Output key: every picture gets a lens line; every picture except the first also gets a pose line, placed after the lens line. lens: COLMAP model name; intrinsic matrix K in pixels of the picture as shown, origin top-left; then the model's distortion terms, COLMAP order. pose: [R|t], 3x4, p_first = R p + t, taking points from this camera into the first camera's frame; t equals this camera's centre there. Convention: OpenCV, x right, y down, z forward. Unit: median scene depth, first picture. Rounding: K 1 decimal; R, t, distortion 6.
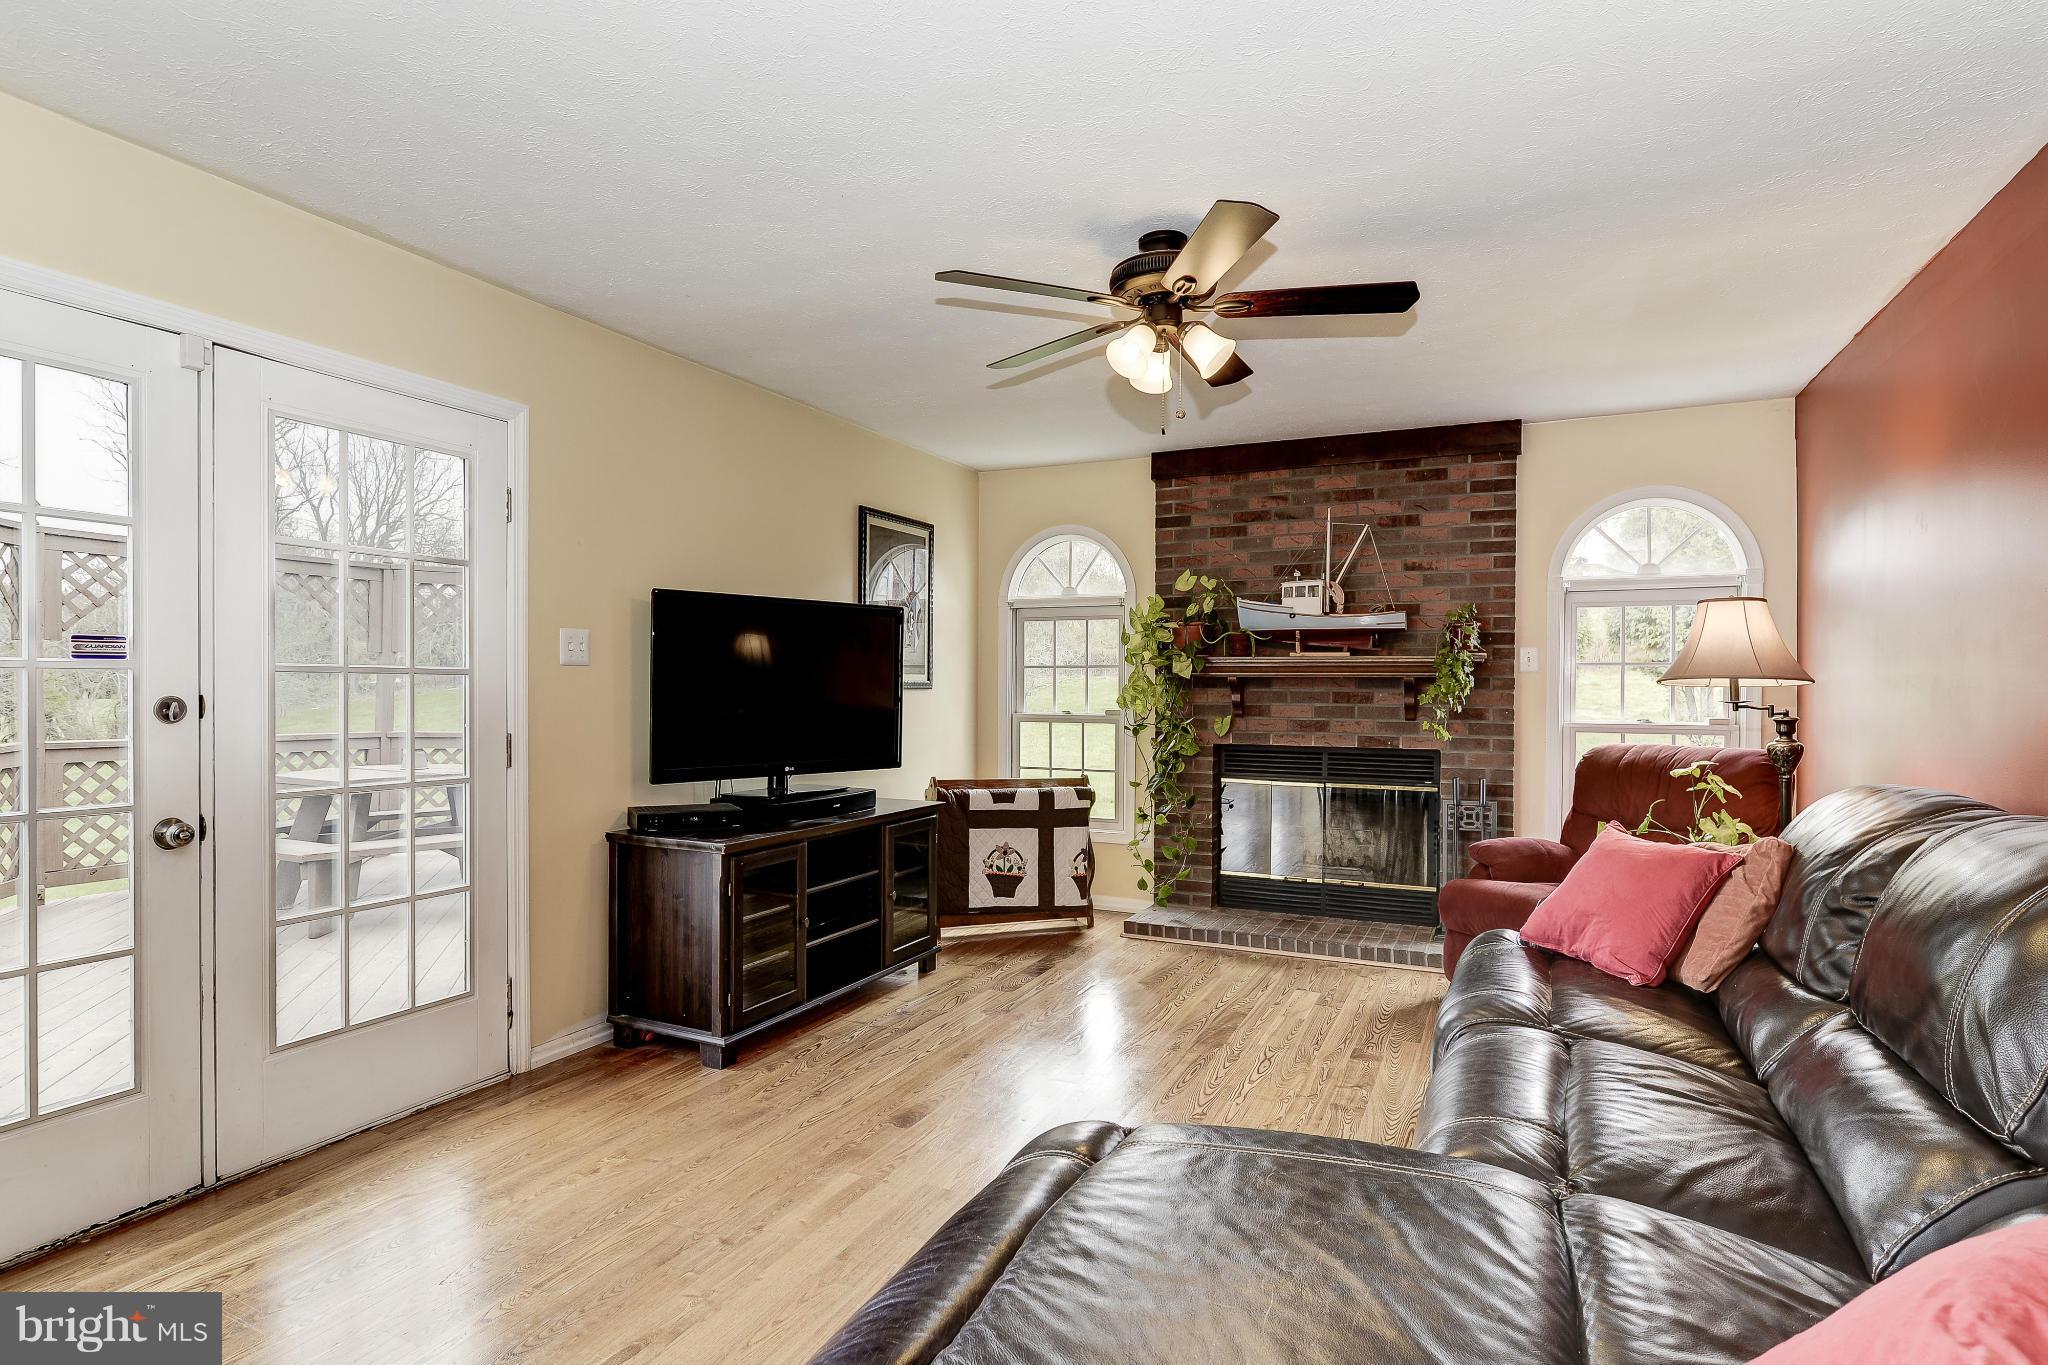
lens RADIAL K [[1046.6, 0, 1027.9], [0, 1046.6, 691.1], [0, 0, 1]] dist [-0.004236, 0.004018]
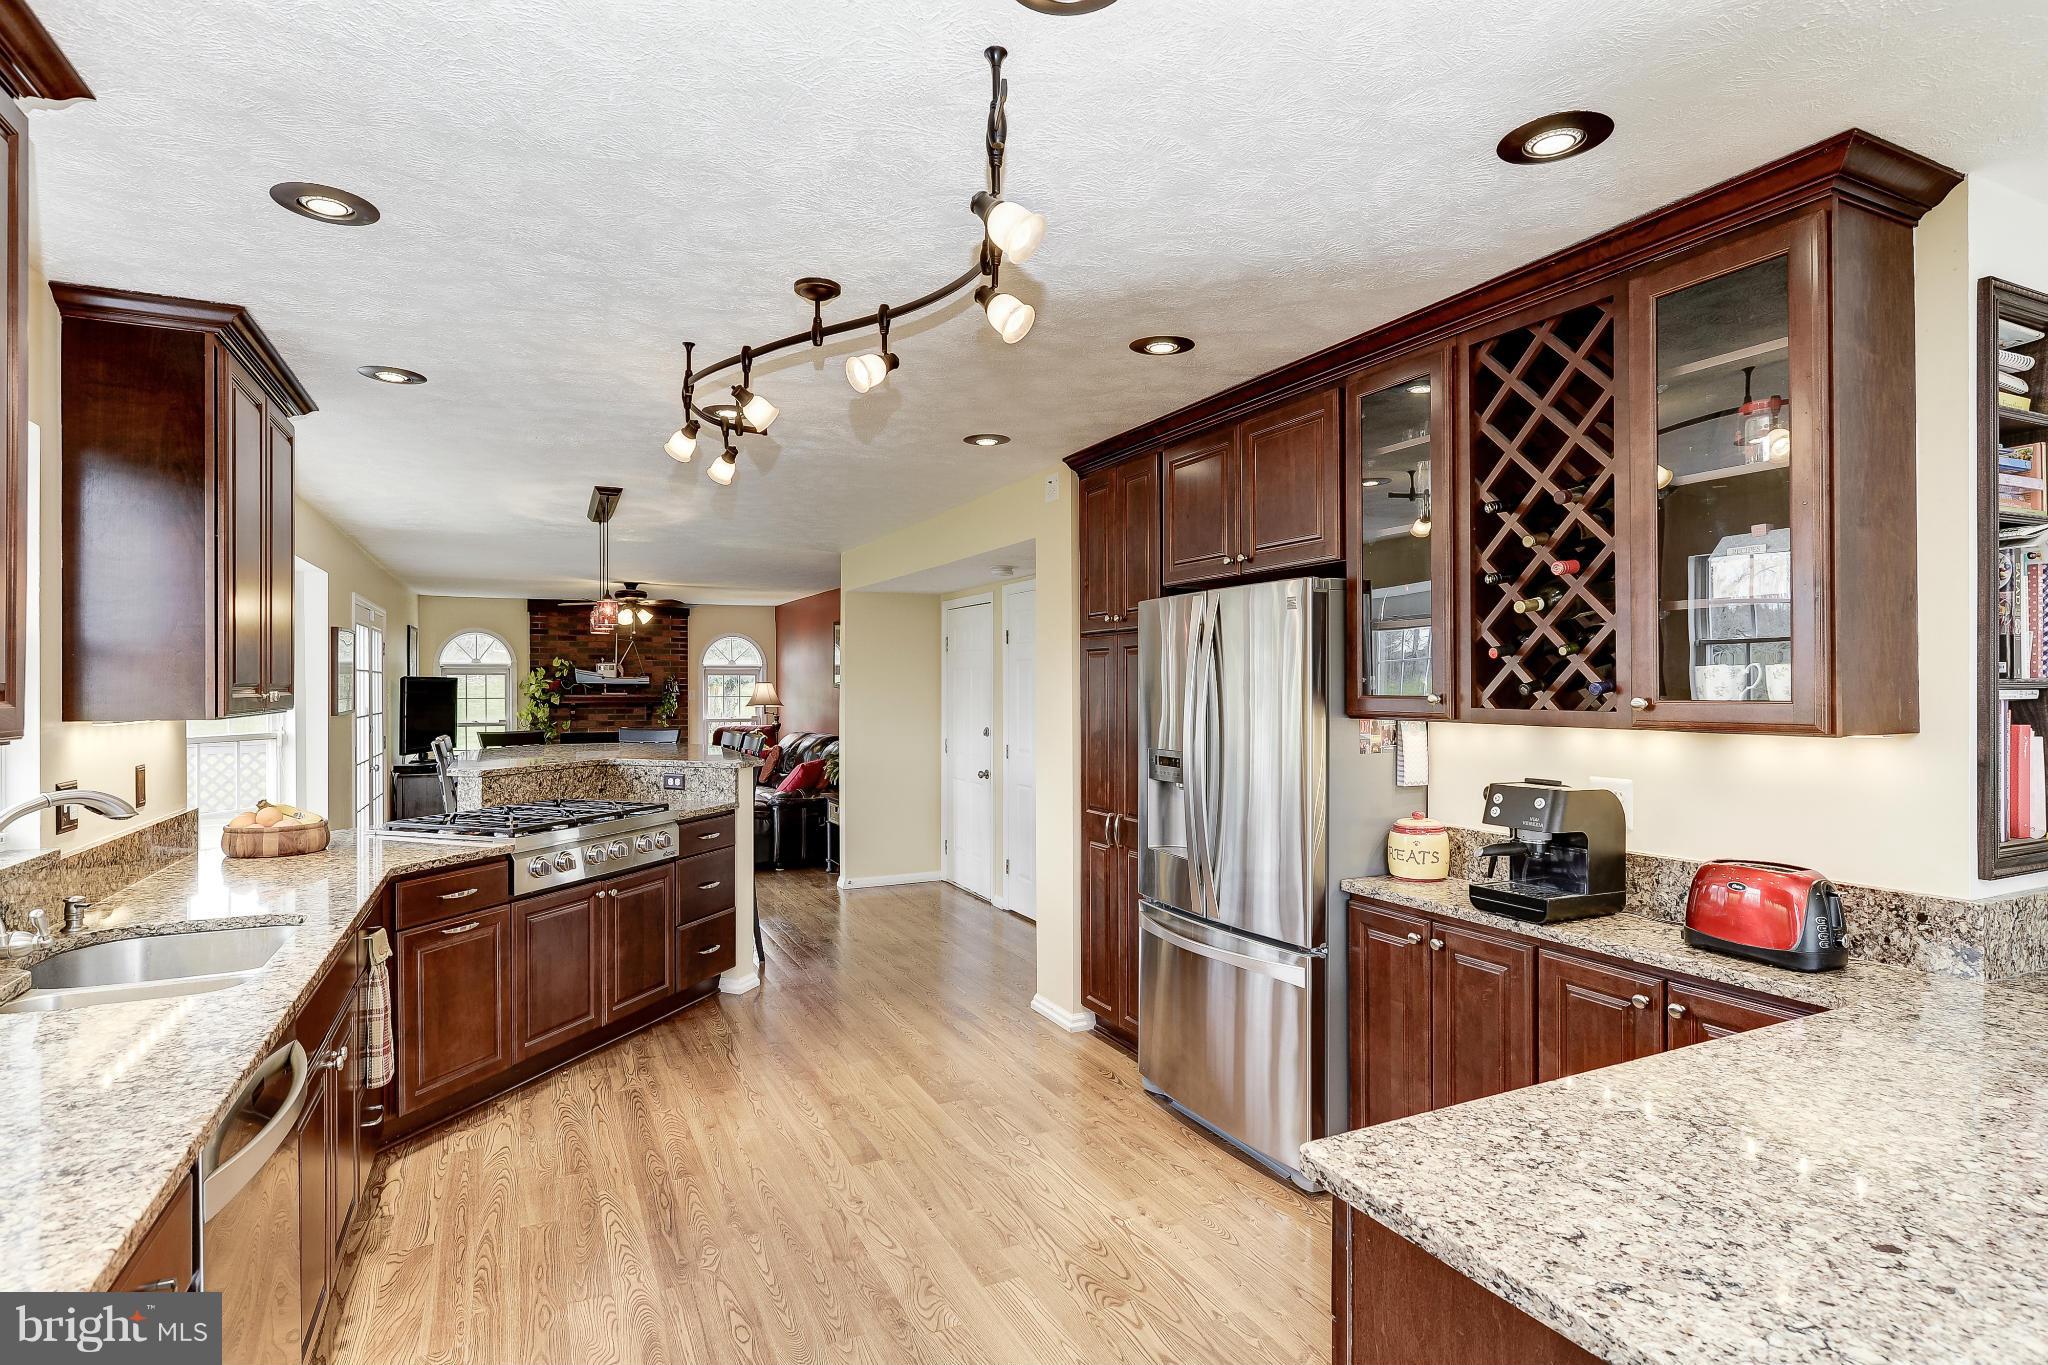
lens RADIAL K [[1046.6, 0, 1015.2], [0, 1046.6, 685.7], [0, 0, 1]] dist [-0.004236, 0.004018]
pose [[0.640711, -0.010972, 0.767704, -0.969830], [0.007246, 0.999940, 0.008244, -0.065709], [-0.767748, 0.000281, 0.640752, -1.244640]]
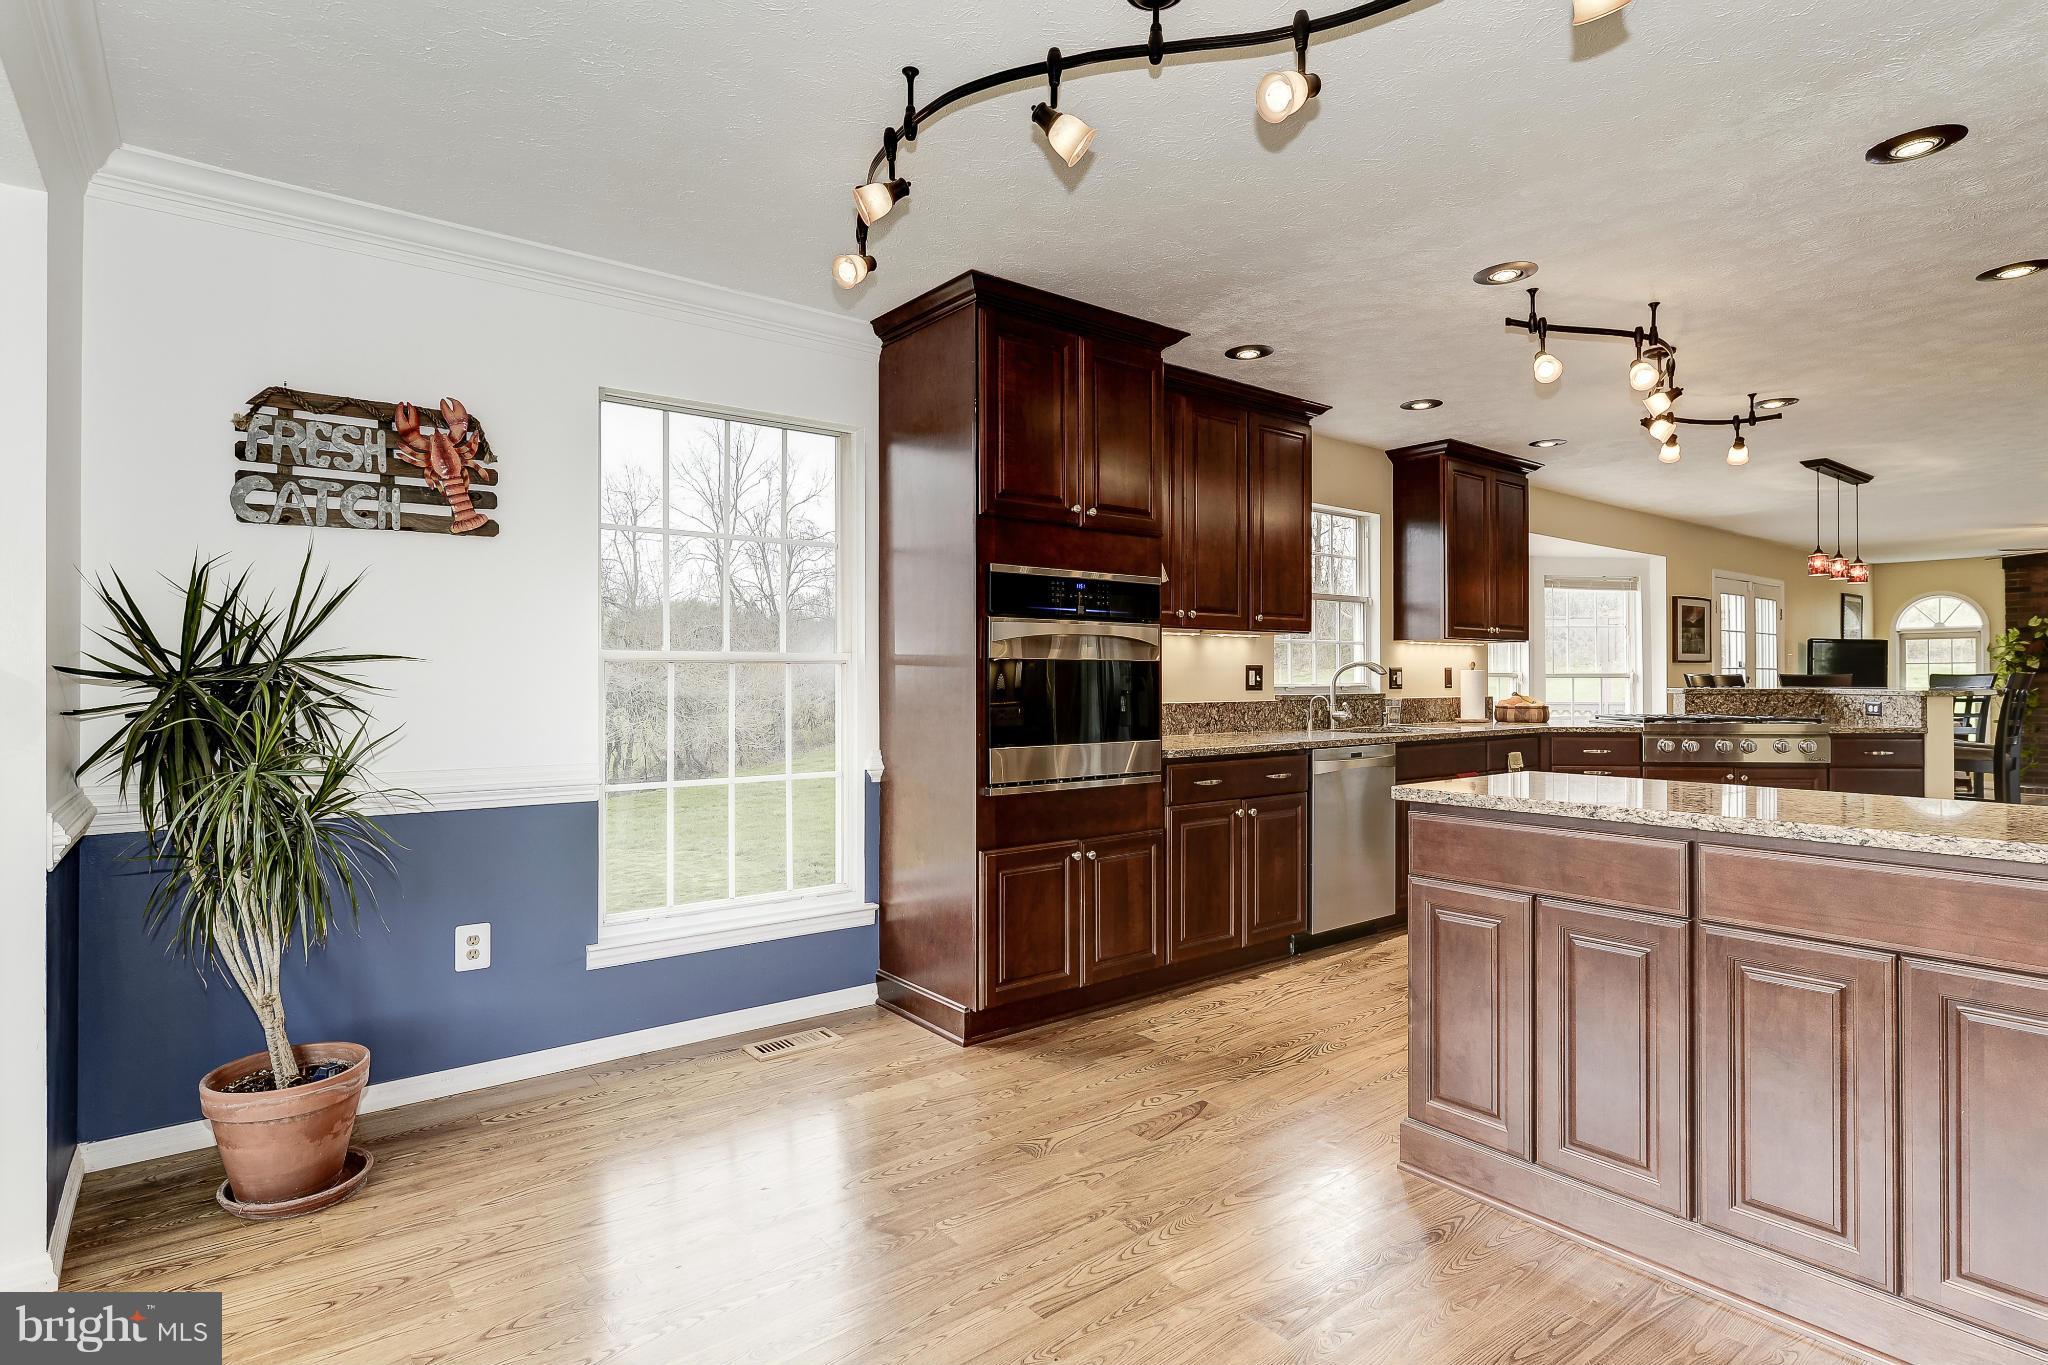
lens RADIAL K [[1046.6, 0, 1010.5], [0, 1046.6, 682.8], [0, 0, 1]] dist [-0.004236, 0.004018]
pose [[0.893610, -0.007388, -0.448784, -0.738611], [0.009292, 0.999955, 0.002042, -0.007264], [0.448748, -0.005995, 0.893638, -1.775586]]
